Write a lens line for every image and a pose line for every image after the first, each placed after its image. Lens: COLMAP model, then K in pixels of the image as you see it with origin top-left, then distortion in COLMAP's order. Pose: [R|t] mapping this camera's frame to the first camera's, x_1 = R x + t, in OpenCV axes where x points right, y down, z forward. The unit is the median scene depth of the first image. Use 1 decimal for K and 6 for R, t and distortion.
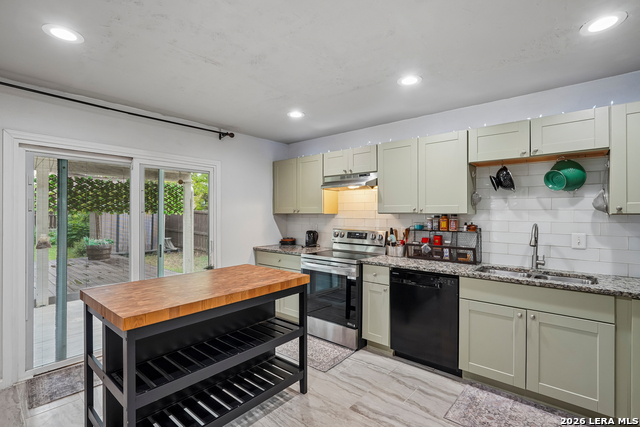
lens RADIAL K [[305.3, 0, 316.4], [0, 305.3, 214.4], [0, 0, 1]] dist [0.003841, 0.000735]
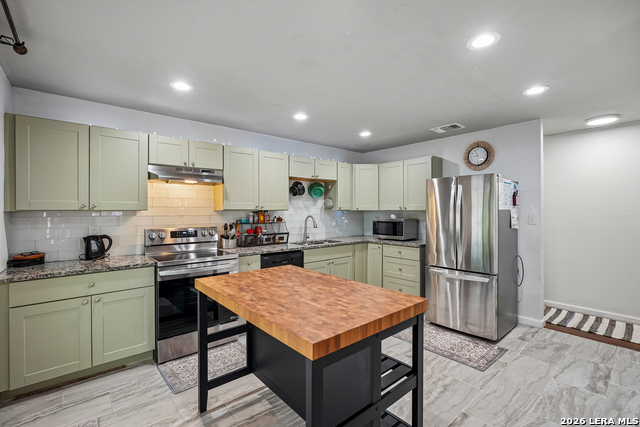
lens RADIAL K [[288.7, 0, 321.3], [0, 288.7, 211.4], [0, 0, 1]] dist [-0.005727, 0.002317]
pose [[0.156079, -0.005502, 0.987729, -0.794769], [0.004818, 0.999977, 0.004809, -0.001664], [-0.987733, 0.004008, 0.156102, 0.548412]]
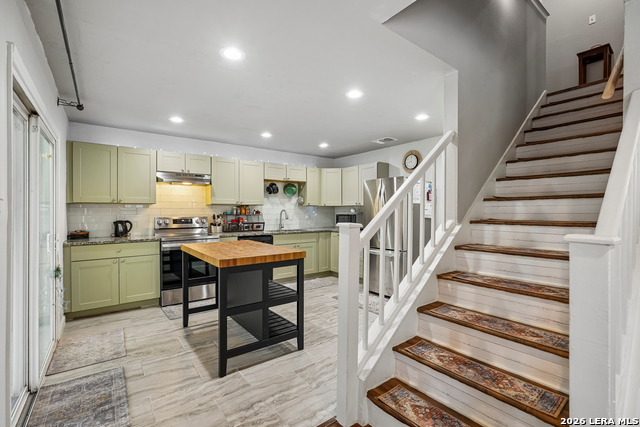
lens RADIAL K [[288.7, 0, 319.6], [0, 288.7, 211.9], [0, 0, 1]] dist [-0.005727, 0.002317]
pose [[0.217455, -0.004040, 0.976062, -1.101938], [0.004172, 0.999986, 0.003210, 0.033891], [-0.976061, 0.003374, 0.217469, 0.218999]]
